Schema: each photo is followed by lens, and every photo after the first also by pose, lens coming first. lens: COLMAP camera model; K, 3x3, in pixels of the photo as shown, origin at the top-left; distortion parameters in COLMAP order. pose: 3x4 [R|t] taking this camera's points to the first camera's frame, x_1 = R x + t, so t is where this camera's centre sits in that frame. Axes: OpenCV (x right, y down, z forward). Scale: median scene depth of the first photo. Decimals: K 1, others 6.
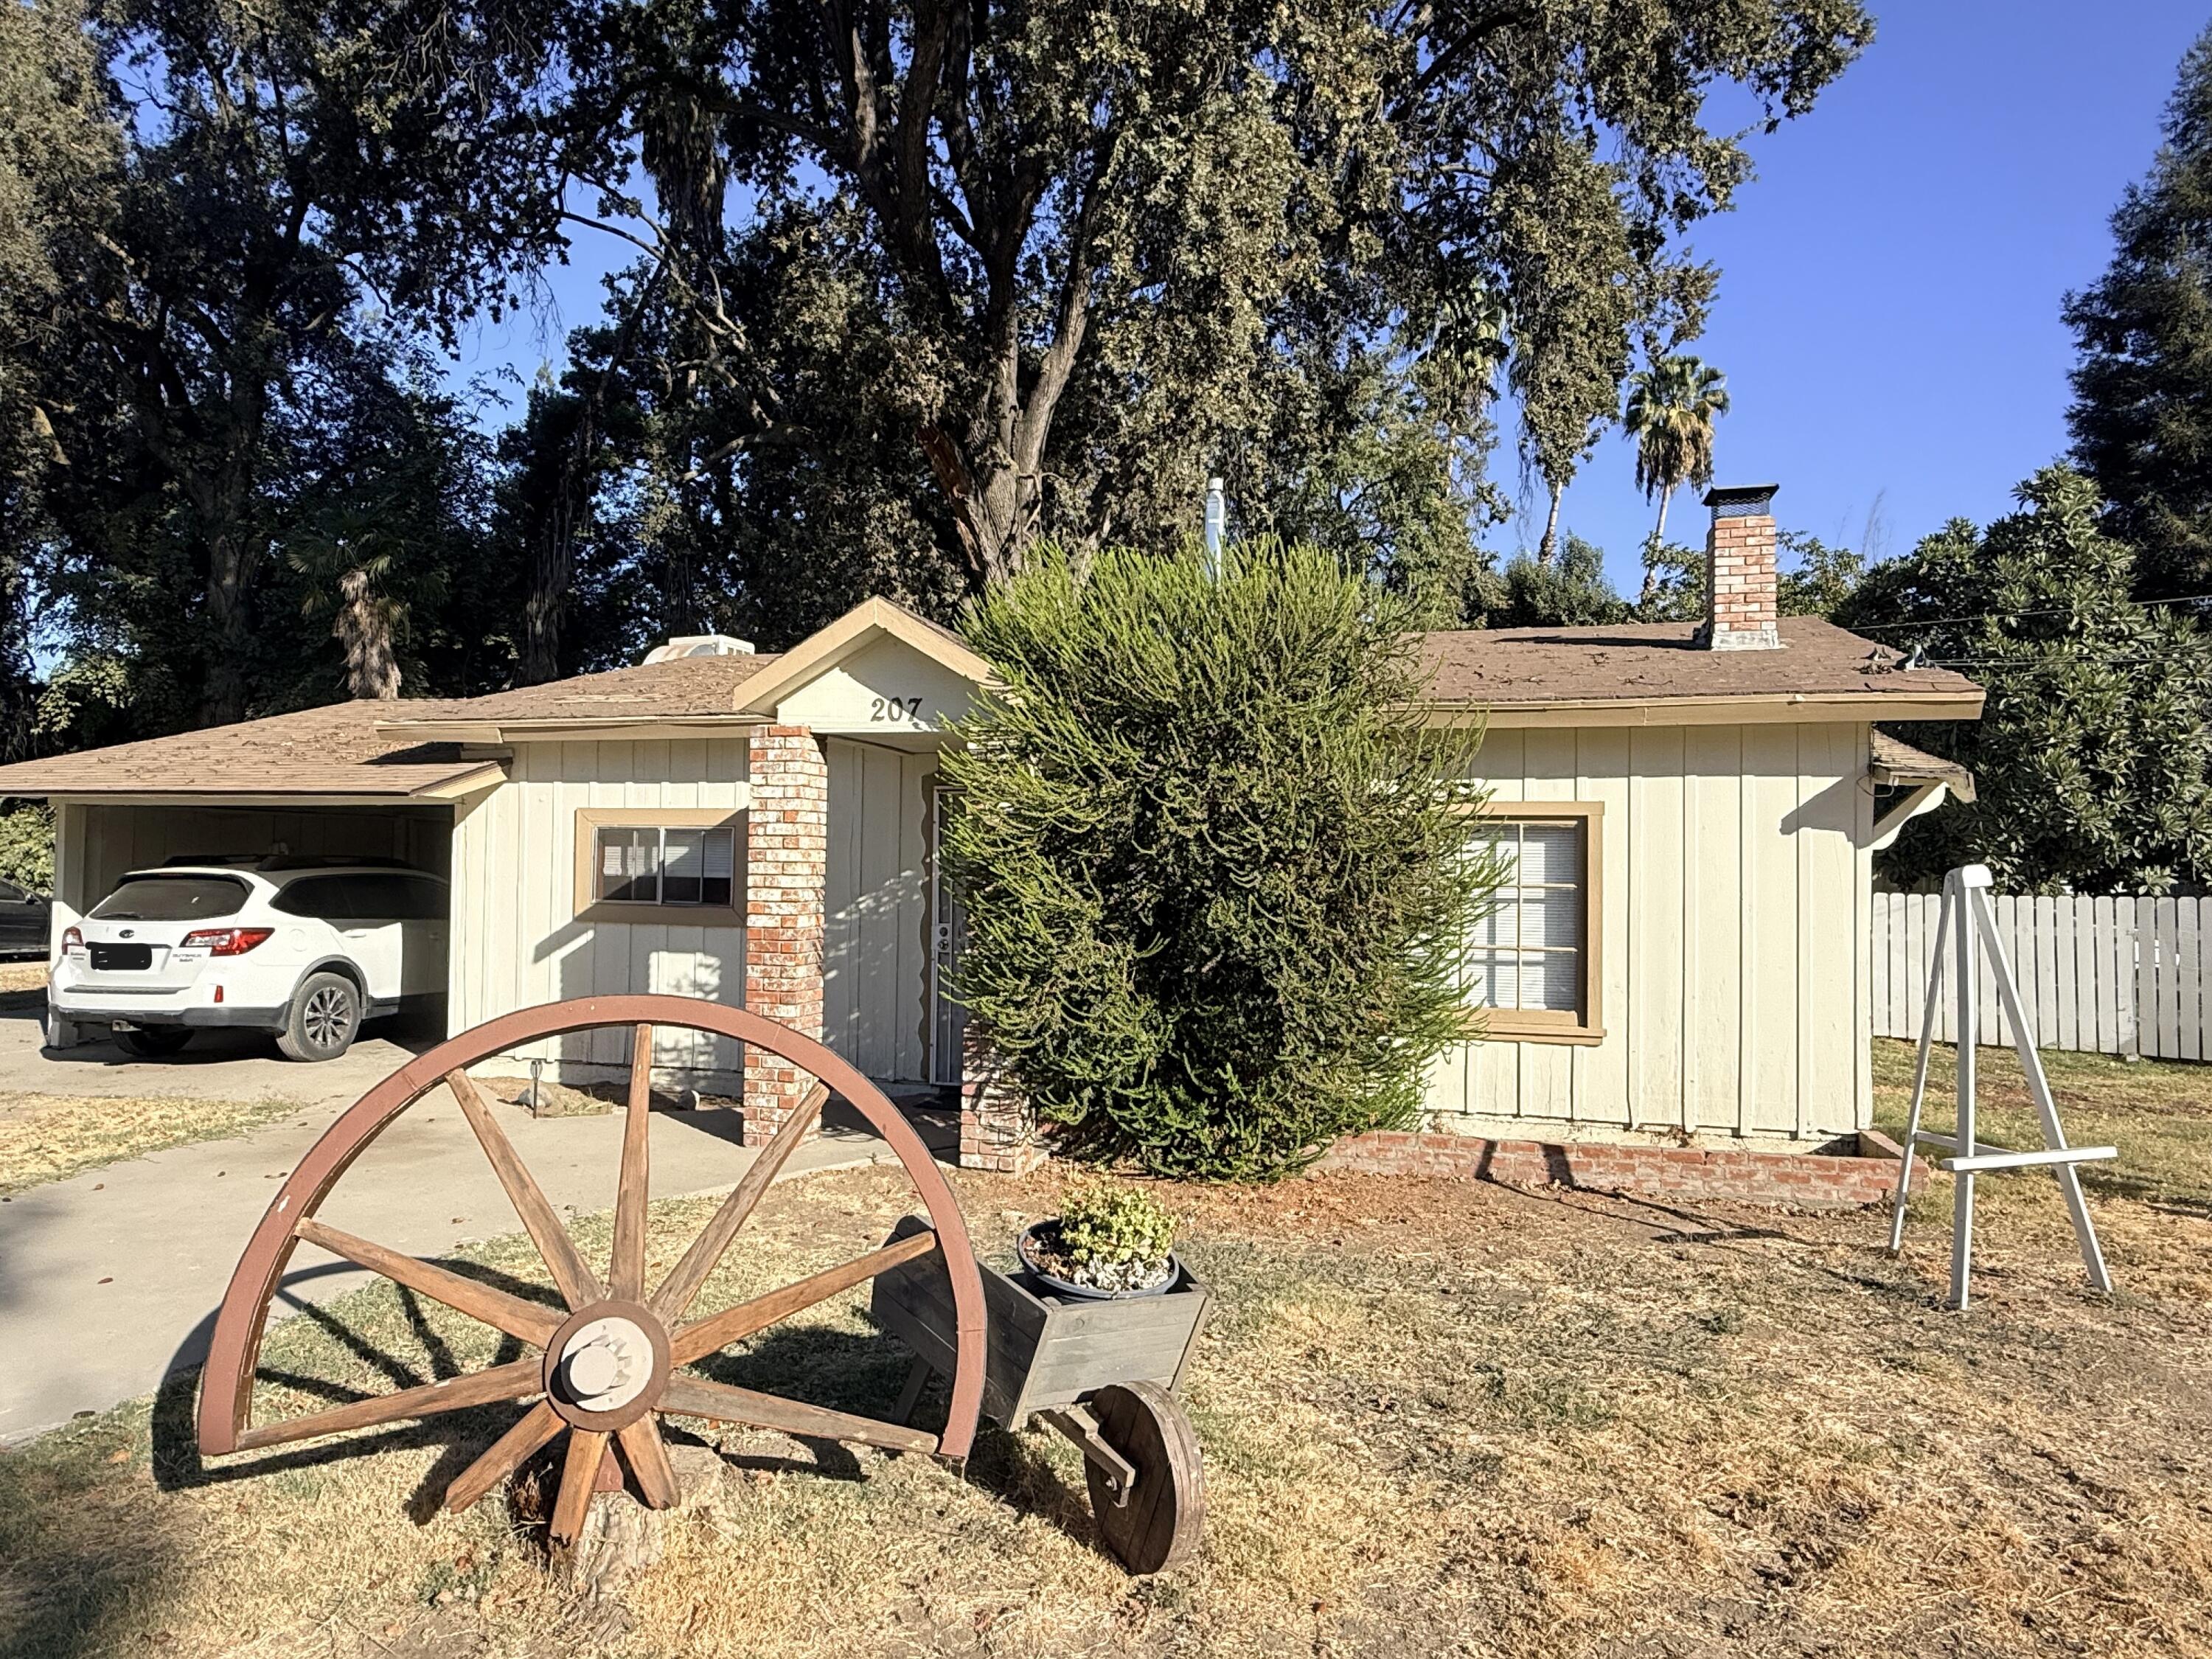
lens RADIAL K [[1350.2, 0, 1106.3], [0, 1350.2, 825.7], [0, 0, 1]] dist [0.002747, -0.001054]
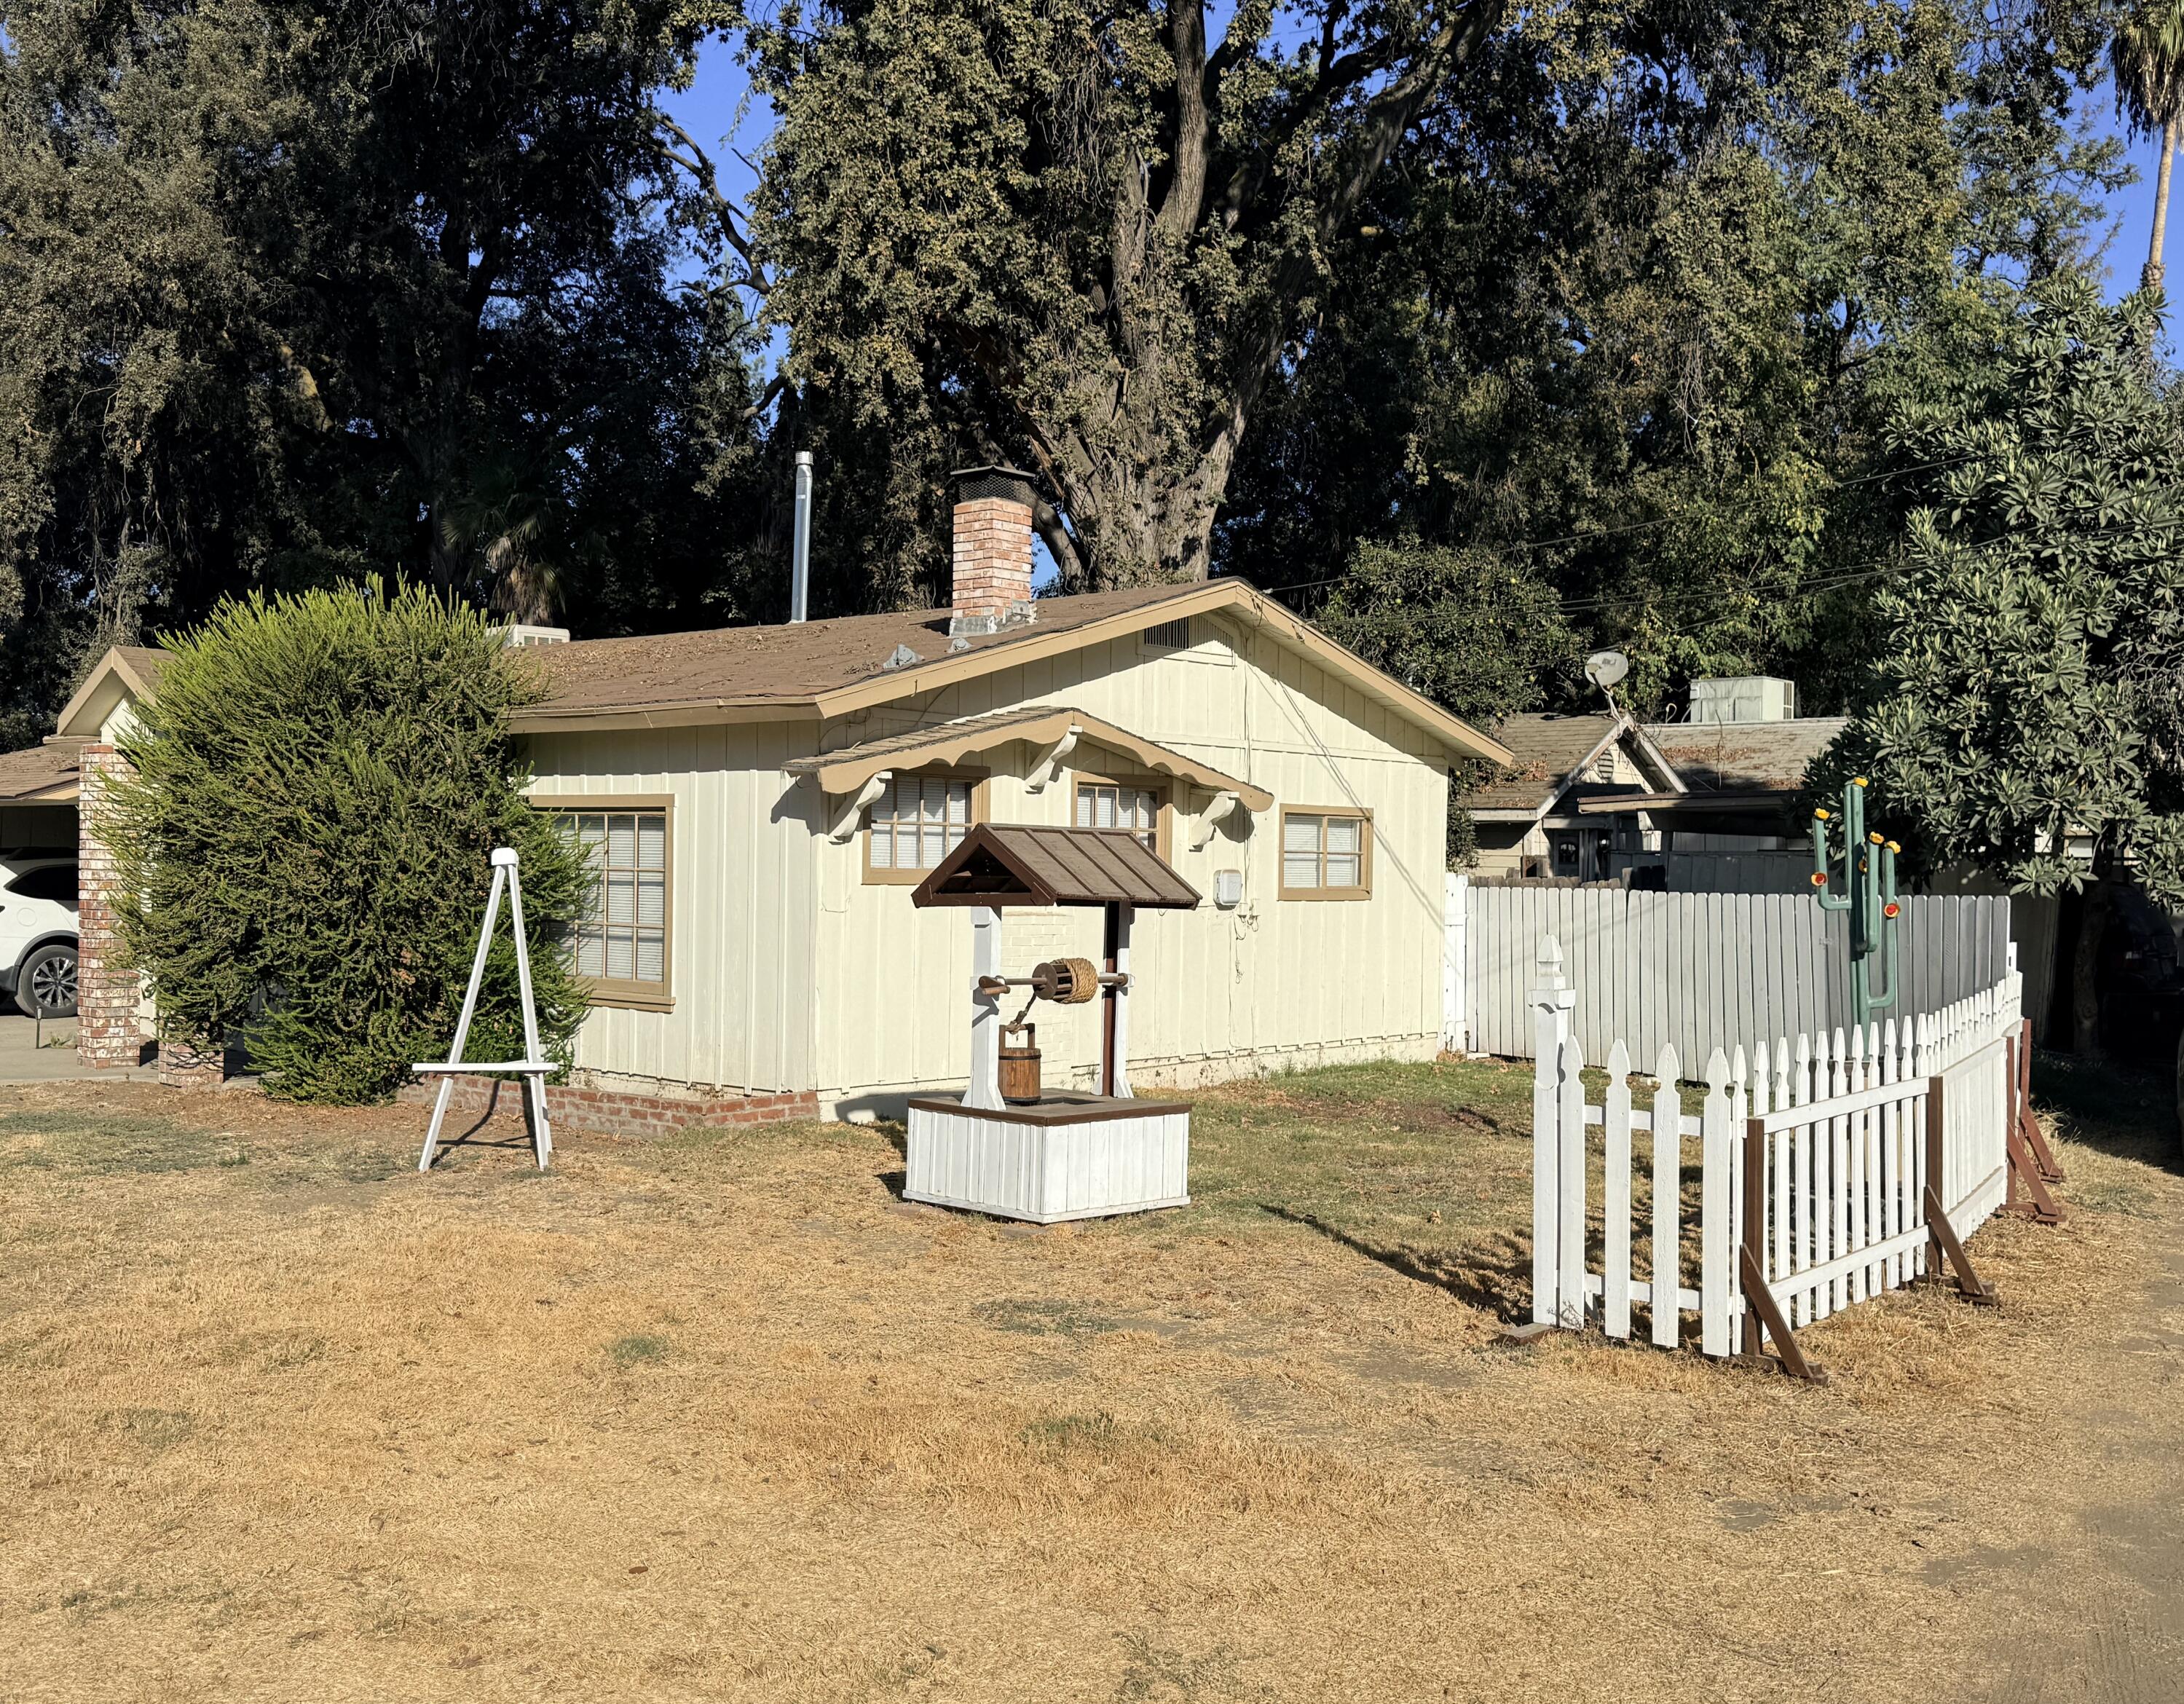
lens RADIAL K [[2192.0, 0, 1091.9], [0, 2192.0, 851.3], [0, 0, 1]] dist [0.007784, 0.000000]
pose [[0.904074, -0.000721, -0.427376, 1.096787], [0.006757, 0.999898, 0.012608, 0.006811], [0.427323, -0.014287, 0.903986, -0.372556]]
